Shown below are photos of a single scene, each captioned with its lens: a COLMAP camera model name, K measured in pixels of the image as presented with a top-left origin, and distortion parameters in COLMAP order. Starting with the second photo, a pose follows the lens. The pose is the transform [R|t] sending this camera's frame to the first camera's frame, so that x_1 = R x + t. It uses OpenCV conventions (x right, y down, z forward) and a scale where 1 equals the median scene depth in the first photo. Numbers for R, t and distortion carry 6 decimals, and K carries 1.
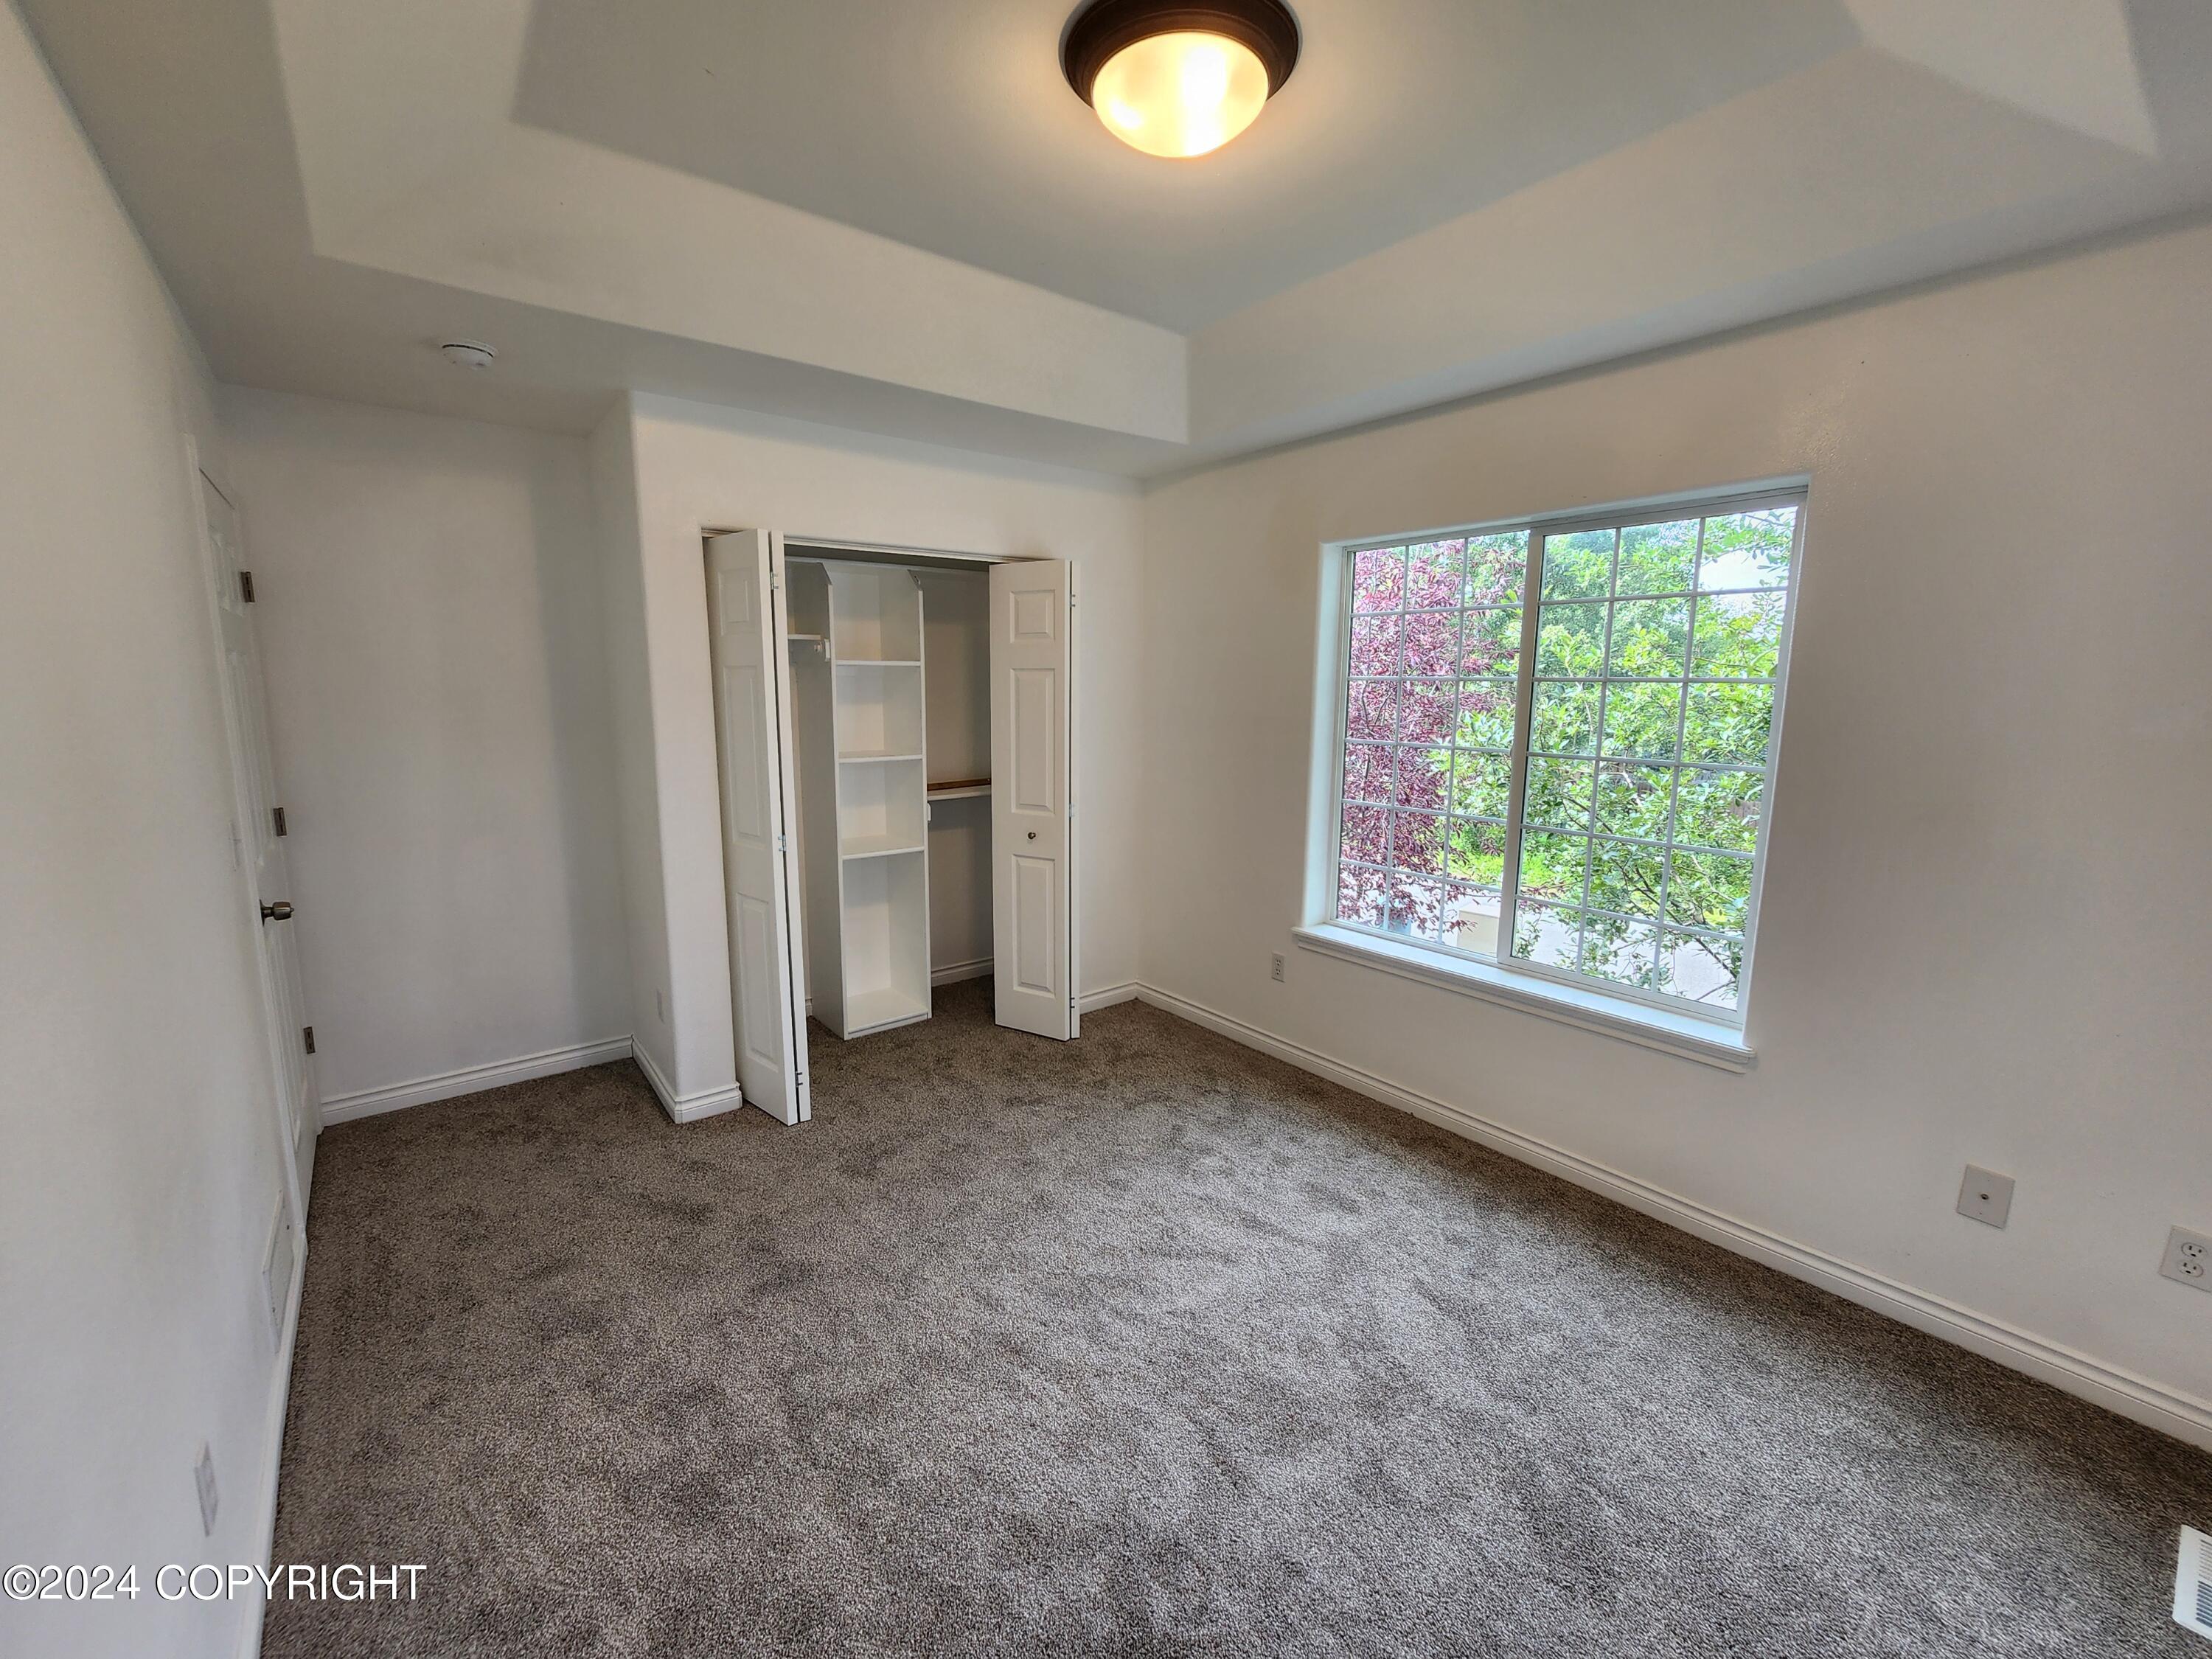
lens RADIAL K [[921.4, 0, 1104.4], [0, 921.4, 810.3], [0, 0, 1]] dist [-0.002433, 0.002379]
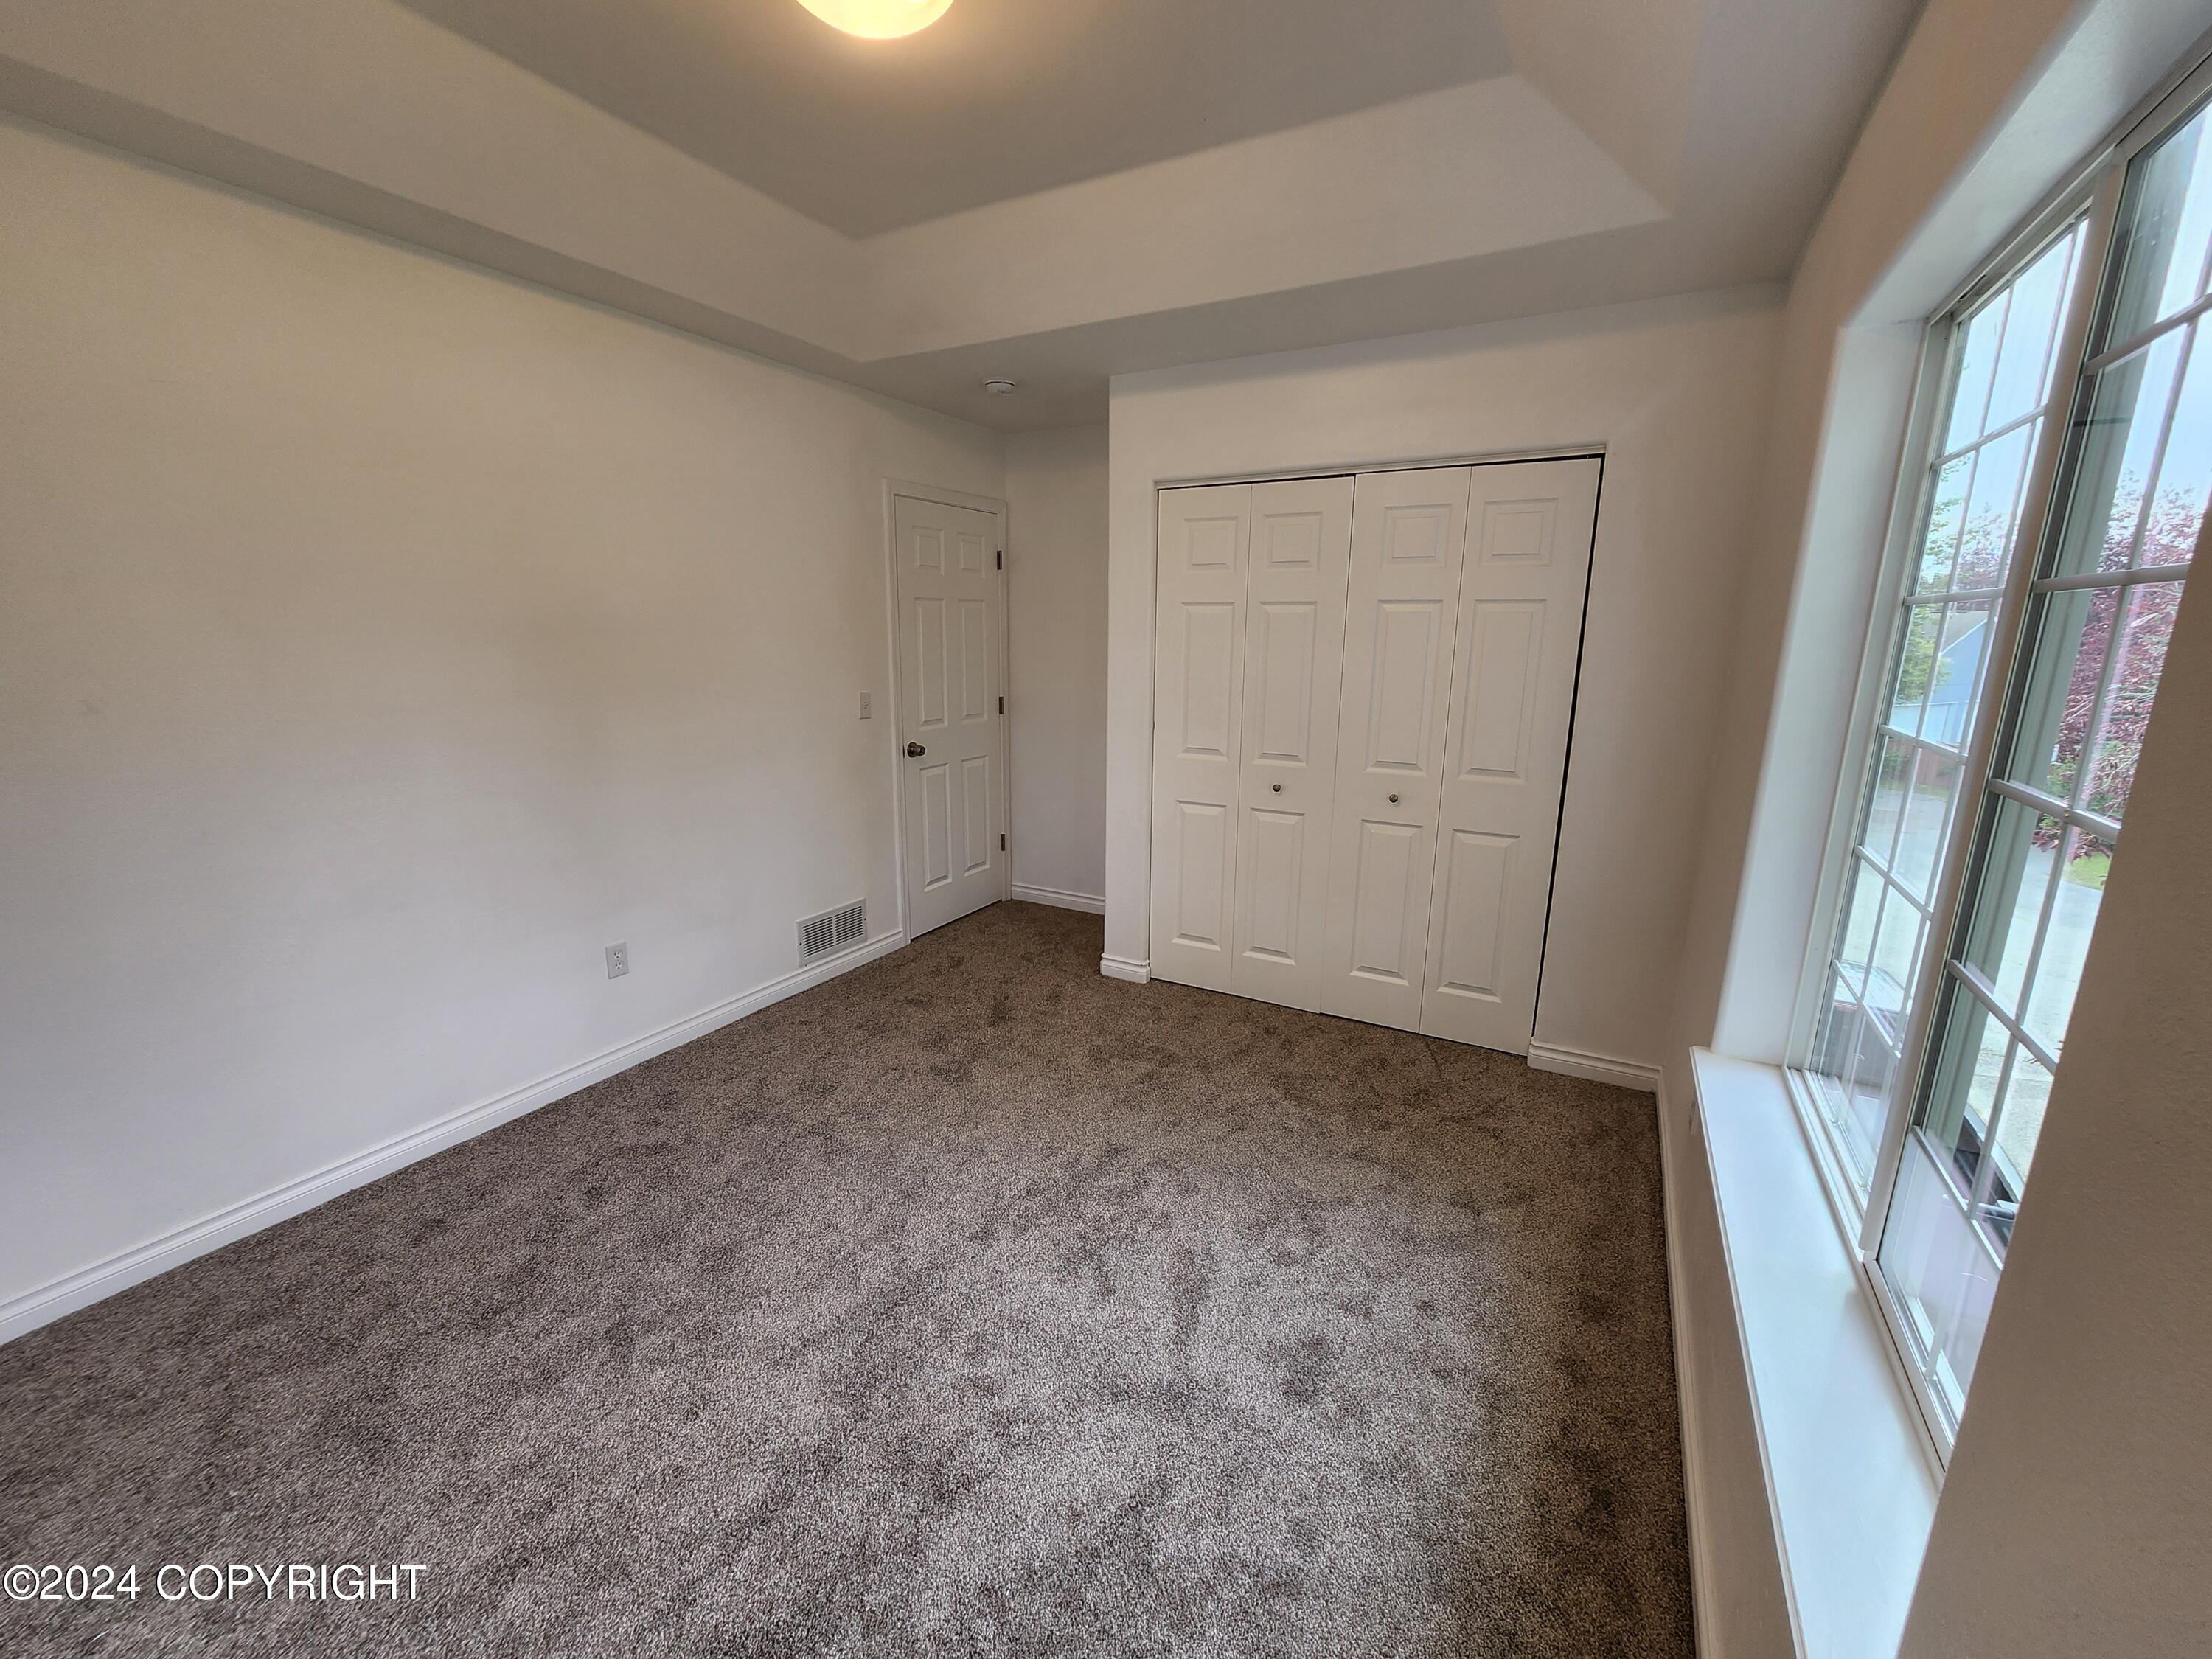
lens RADIAL K [[921.4, 0, 1093.3], [0, 921.4, 815.4], [0, 0, 1]] dist [-0.002433, 0.002379]
pose [[0.380830, 0.191268, -0.904646, 0.802616], [-0.134582, 0.979419, 0.150421, -0.074214], [0.914798, 0.064464, 0.398733, 0.606960]]
